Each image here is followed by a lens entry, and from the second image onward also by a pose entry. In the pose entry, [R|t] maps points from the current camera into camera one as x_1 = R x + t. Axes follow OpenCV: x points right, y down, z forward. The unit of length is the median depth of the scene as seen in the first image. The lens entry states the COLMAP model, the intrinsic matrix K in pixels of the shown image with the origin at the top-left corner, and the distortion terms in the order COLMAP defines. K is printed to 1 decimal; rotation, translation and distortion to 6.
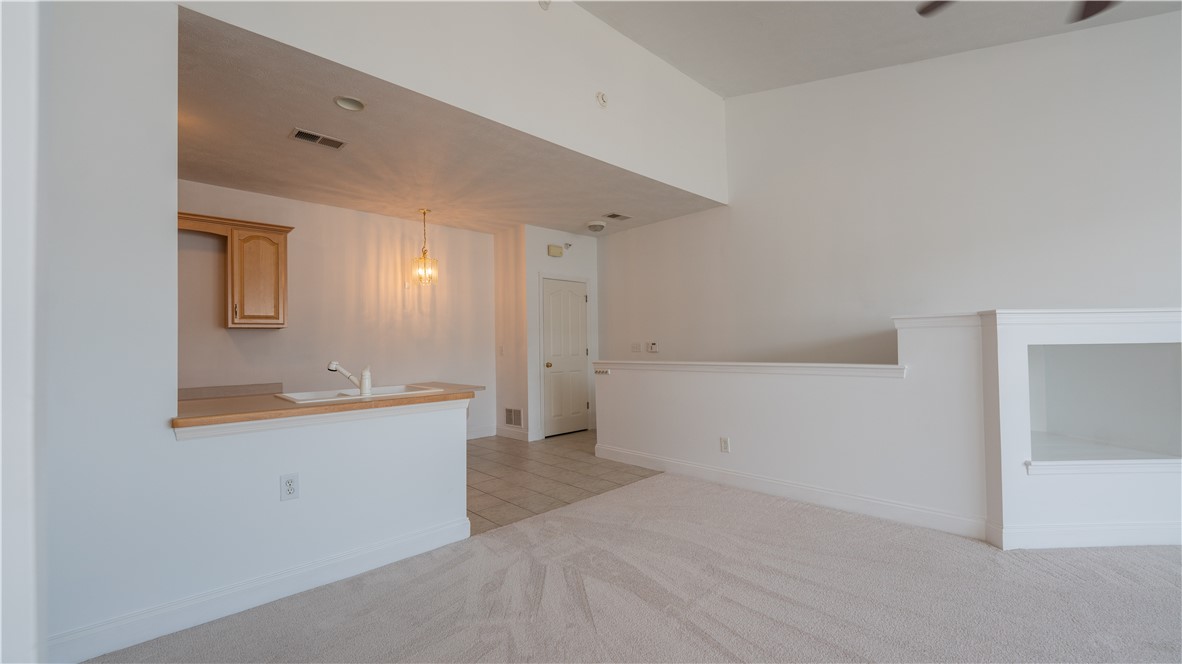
lens RADIAL K [[477.6, 0, 589.2], [0, 477.6, 332.4], [0, 0, 1]] dist [-0.002014, -0.005468]
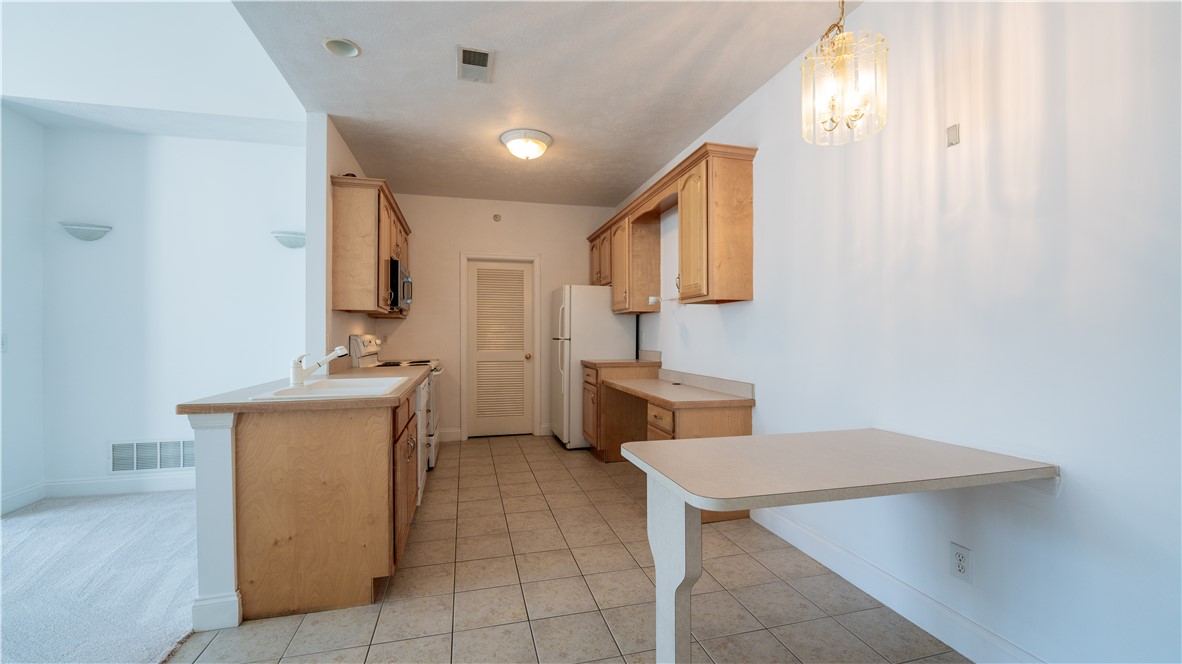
lens RADIAL K [[477.6, 0, 589.2], [0, 477.6, 332.4], [0, 0, 1]] dist [-0.002014, -0.005468]
pose [[-0.493932, 0.013798, -0.869391, 0.022628], [0.033136, 0.999446, -0.002964, 0.033982], [0.868869, -0.030272, -0.494116, 1.234825]]
